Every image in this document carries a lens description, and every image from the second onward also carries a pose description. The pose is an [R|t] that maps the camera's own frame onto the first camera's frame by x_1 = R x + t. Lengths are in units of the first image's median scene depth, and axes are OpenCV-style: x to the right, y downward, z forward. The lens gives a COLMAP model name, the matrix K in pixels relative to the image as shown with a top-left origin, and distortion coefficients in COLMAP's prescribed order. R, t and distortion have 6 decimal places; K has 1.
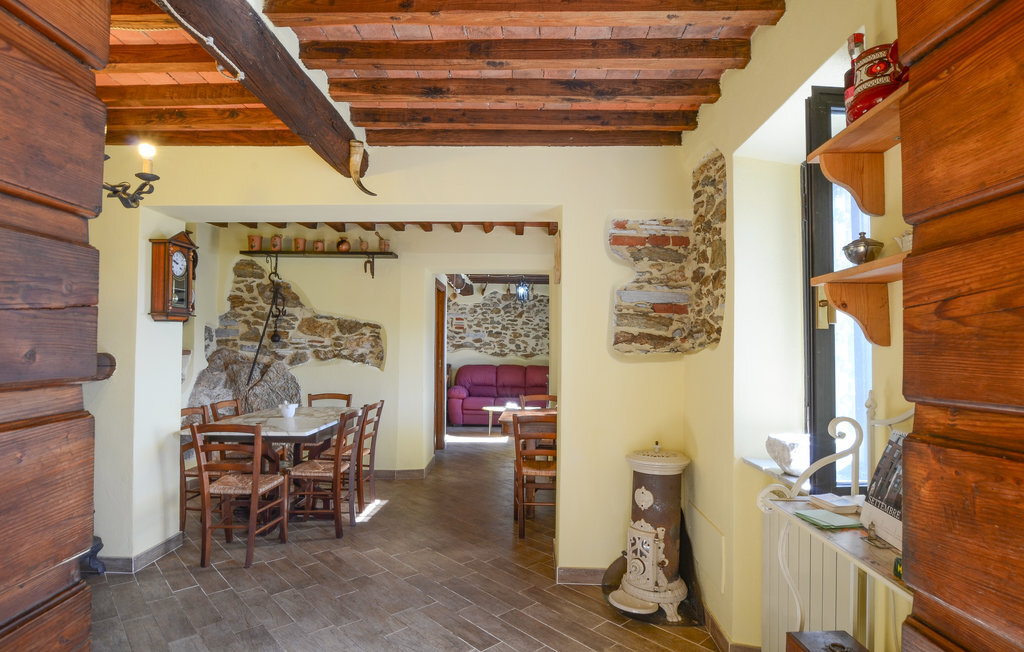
lens RADIAL K [[532.3, 0, 508.8], [0, 532.3, 331.7], [0, 0, 1]] dist [-0.023595, 0.004660]
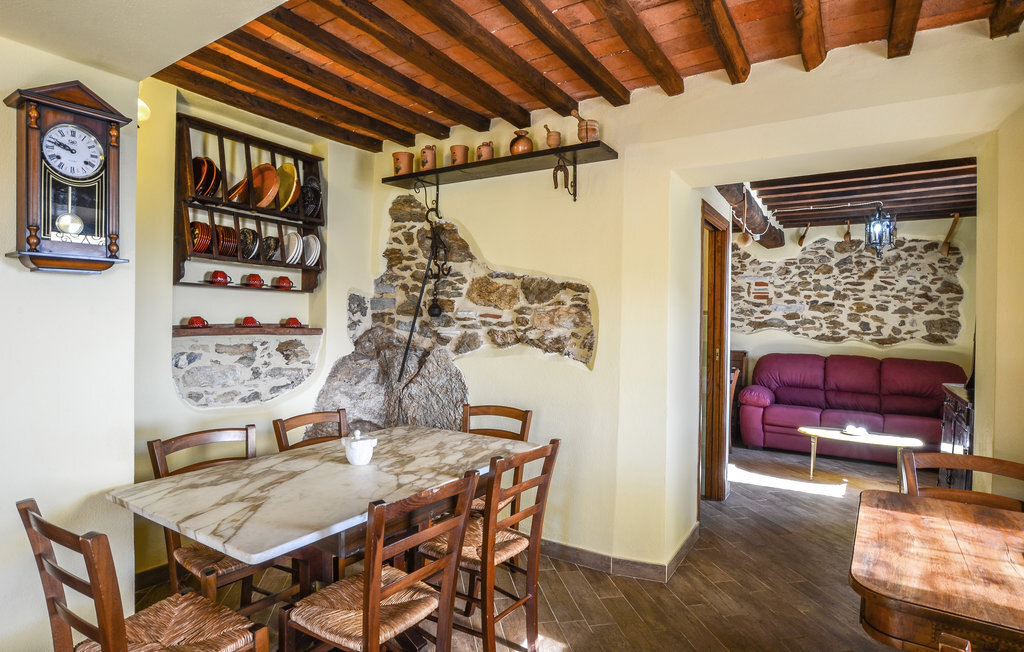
lens RADIAL K [[532.3, 0, 511.0], [0, 532.3, 323.3], [0, 0, 1]] dist [-0.023595, 0.004660]
pose [[0.852000, 0.006298, -0.523503, -0.022429], [0.007641, 0.999672, 0.024462, 0.012413], [0.523486, -0.024841, 0.851672, 0.496492]]
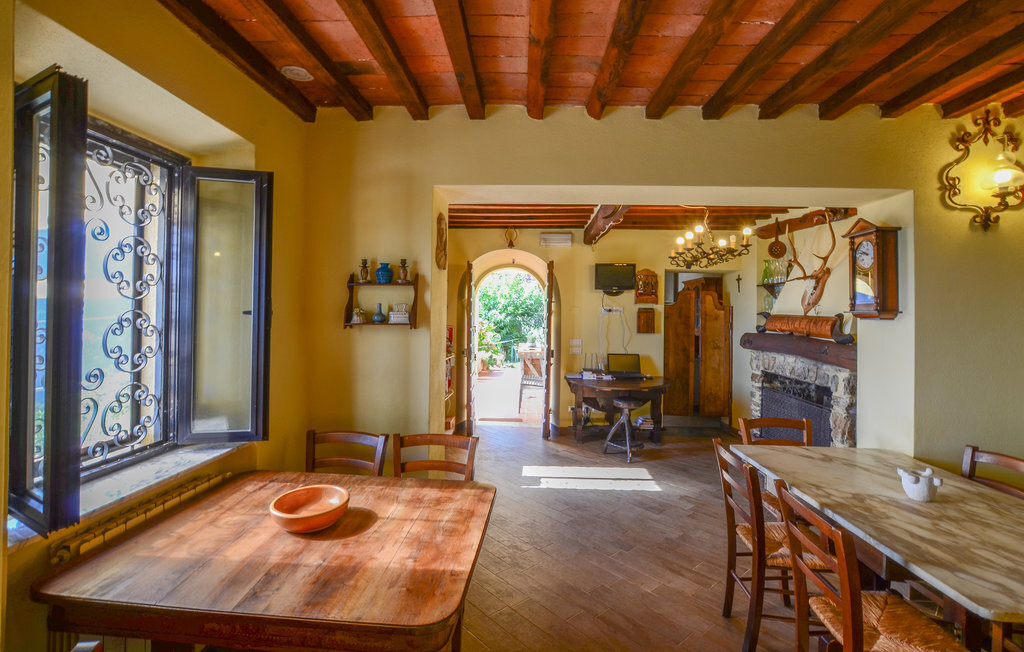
lens RADIAL K [[455.7, 0, 498.4], [0, 455.7, 298.9], [0, 0, 1]] dist [-0.028054, 0.002534]
pose [[-0.998266, -0.025006, 0.053296, -0.026755], [-0.028003, 0.998023, -0.056265, 0.005127], [-0.051784, -0.057660, -0.996992, 1.110493]]
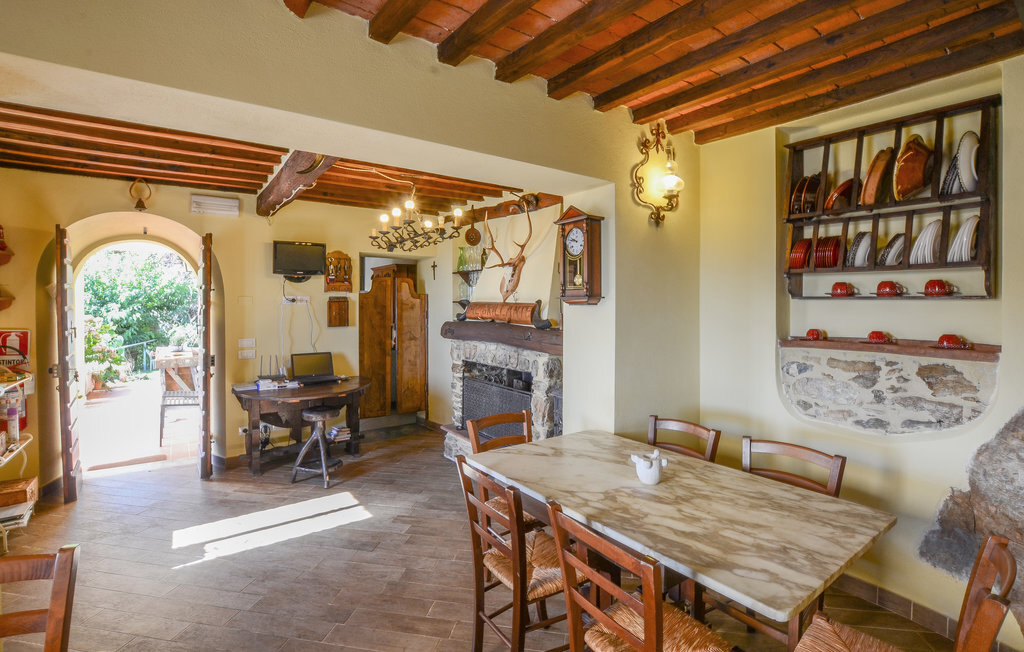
lens RADIAL K [[479.2, 0, 505.9], [0, 479.2, 300.2], [0, 0, 1]] dist [-0.033072, 0.000148]
pose [[-0.804983, -0.010902, -0.593198, -0.022624], [0.011557, 0.999353, -0.034050, -0.000453], [0.593186, -0.034265, -0.804336, 0.990325]]
